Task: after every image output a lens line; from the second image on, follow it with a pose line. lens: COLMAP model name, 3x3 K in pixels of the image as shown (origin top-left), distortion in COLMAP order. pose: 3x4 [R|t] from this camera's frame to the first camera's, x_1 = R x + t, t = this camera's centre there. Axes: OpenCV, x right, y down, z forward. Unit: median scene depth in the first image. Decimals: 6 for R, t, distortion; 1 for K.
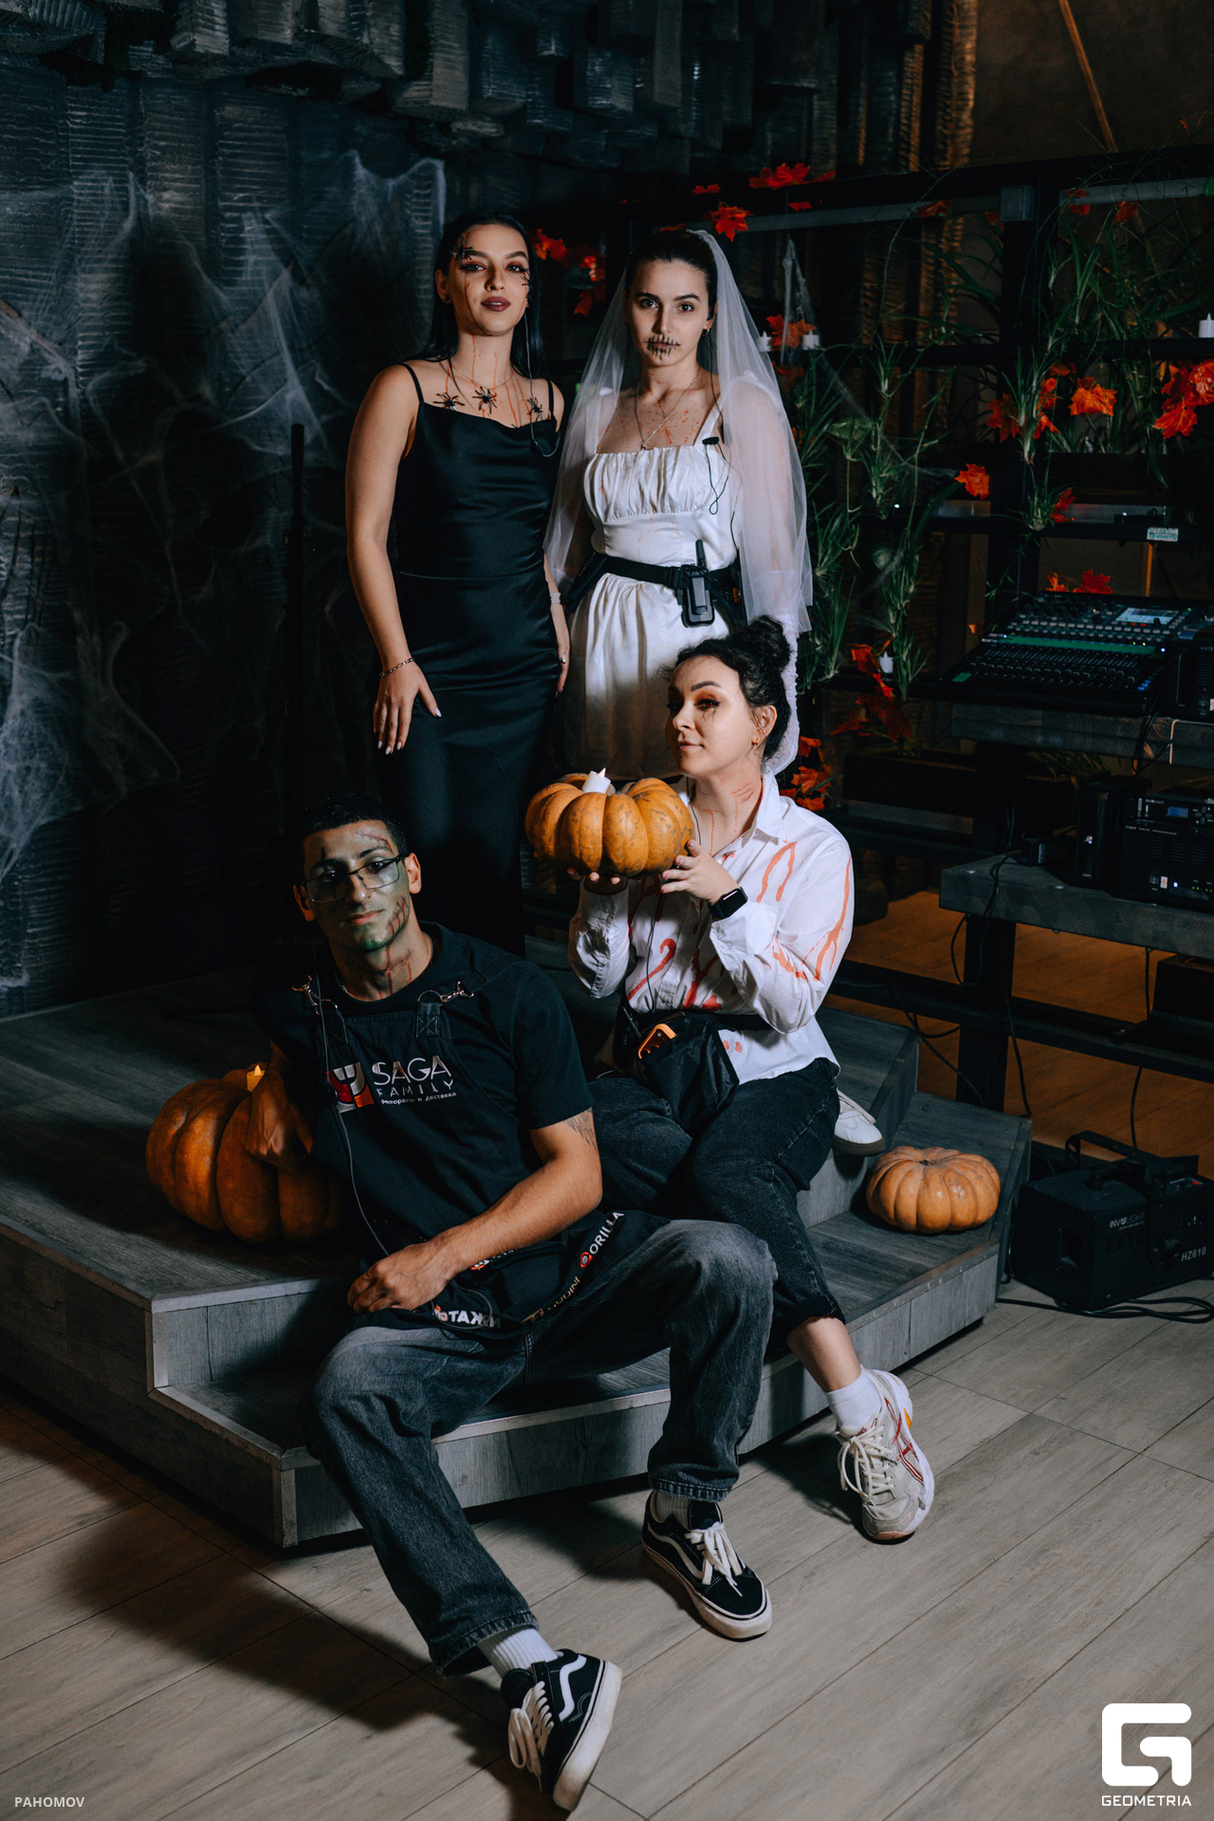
lens RADIAL K [[1929.1, 0, 601.3], [0, 1929.1, 910.2], [0, 0, 1]] dist [-0.046570, 0.000000]
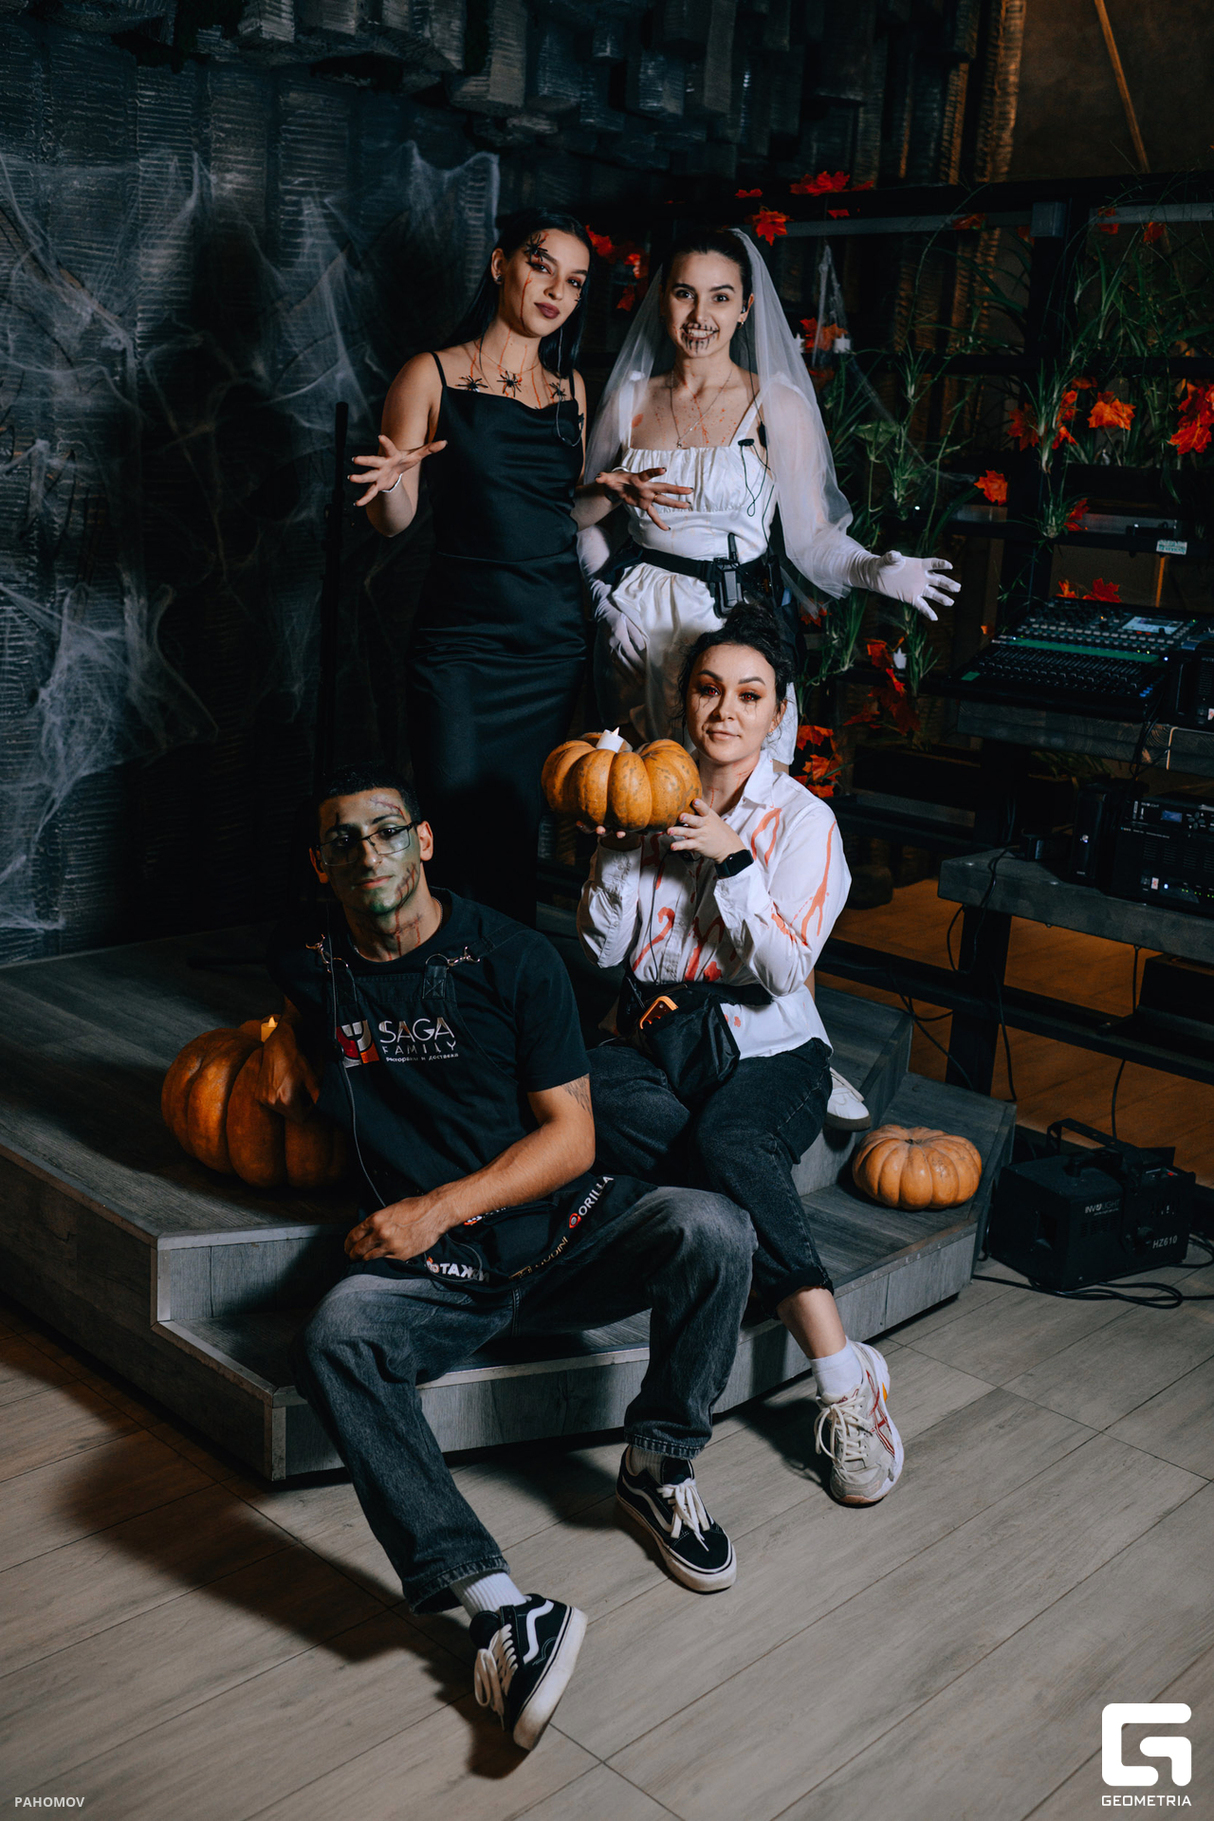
lens RADIAL K [[1829.1, 0, 602.9], [0, 1829.1, 911.3], [0, 0, 1]] dist [-0.043923, 0.000000]
pose [[0.998746, 0.048384, -0.012830, 0.008348], [-0.048163, 0.998694, 0.017041, -0.001816], [0.013638, -0.016401, 0.999772, 0.012841]]
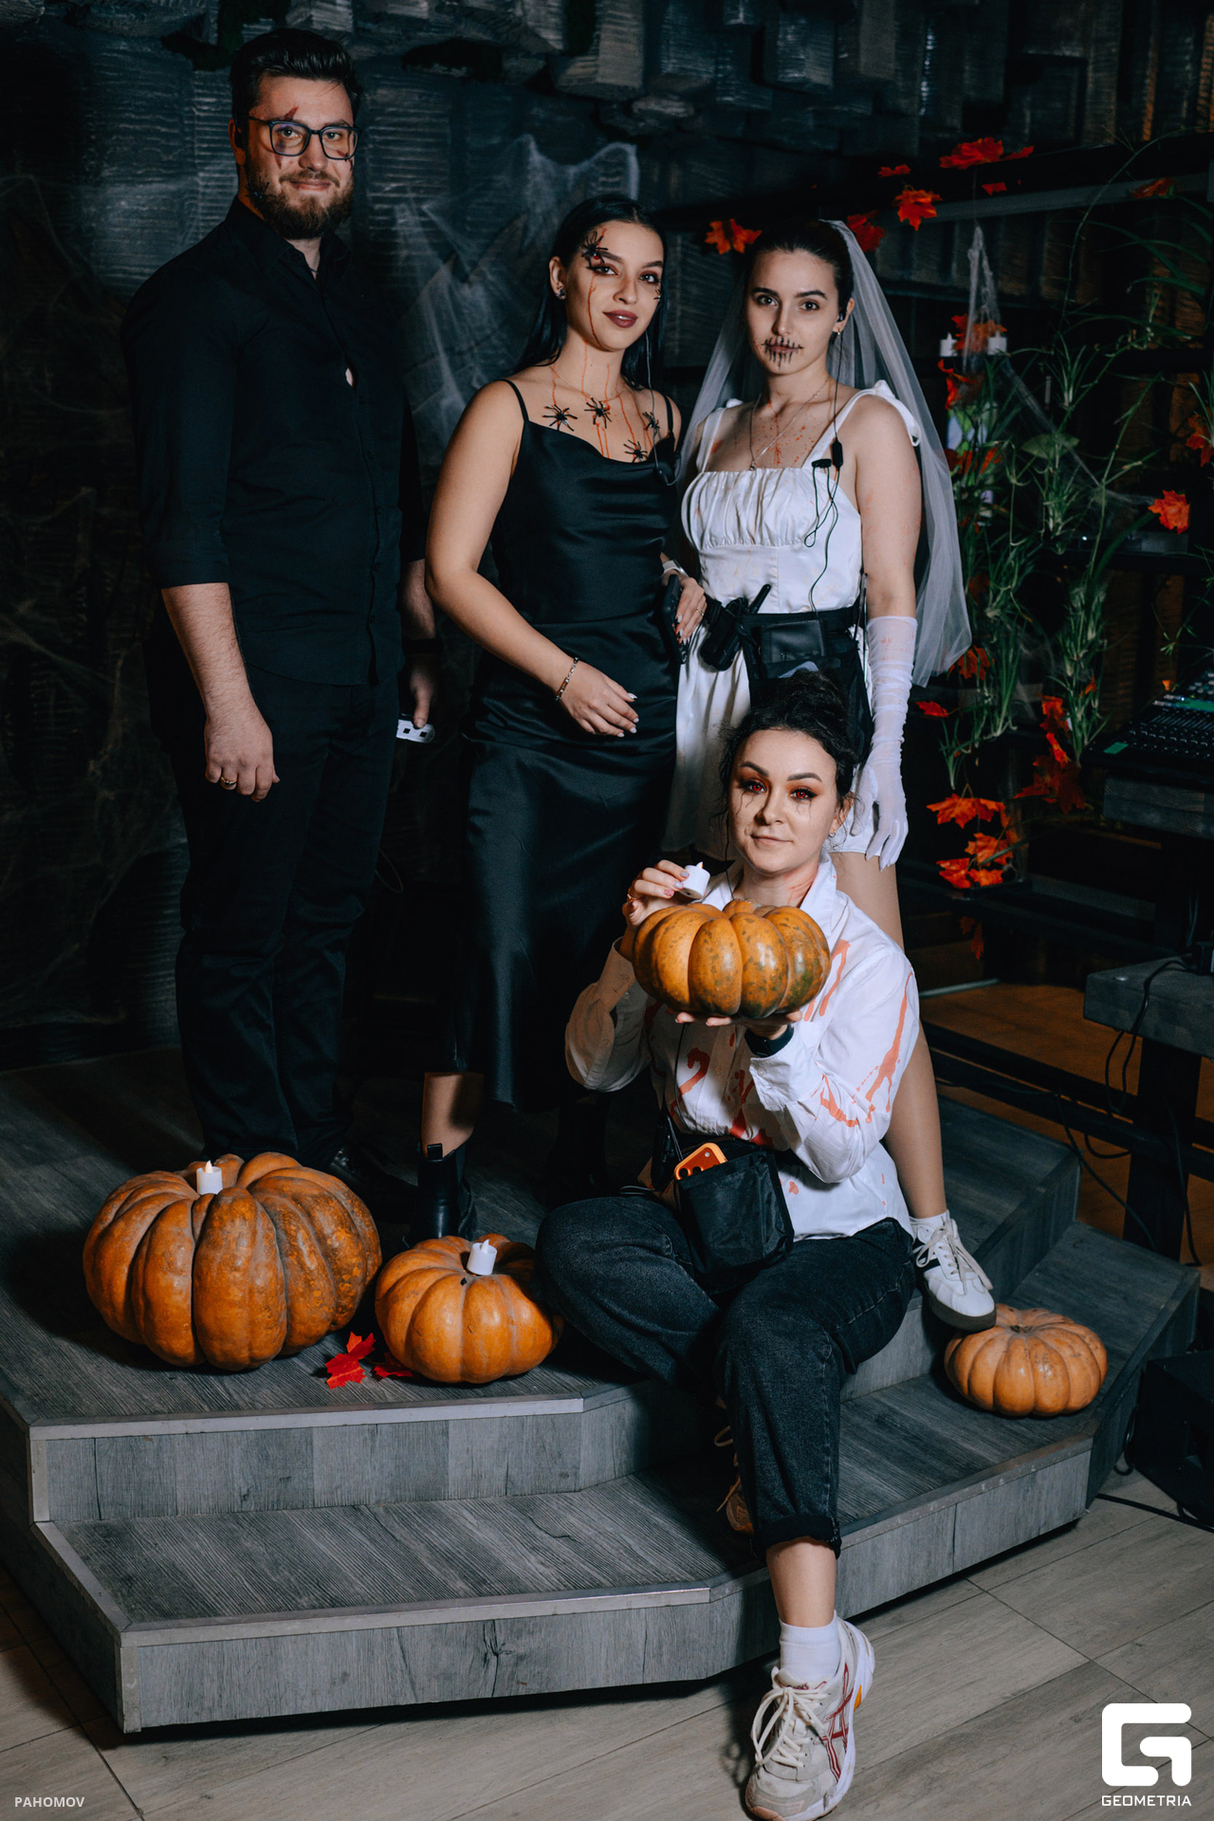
lens RADIAL K [[1929.1, 0, 616.3], [0, 1929.1, 910.1], [0, 0, 1]] dist [-0.046570, 0.000000]
pose [[0.977347, 0.059203, -0.203195, 0.147499], [-0.059058, 0.998232, 0.006781, -0.043098], [0.203237, 0.005373, 0.979115, 0.137919]]
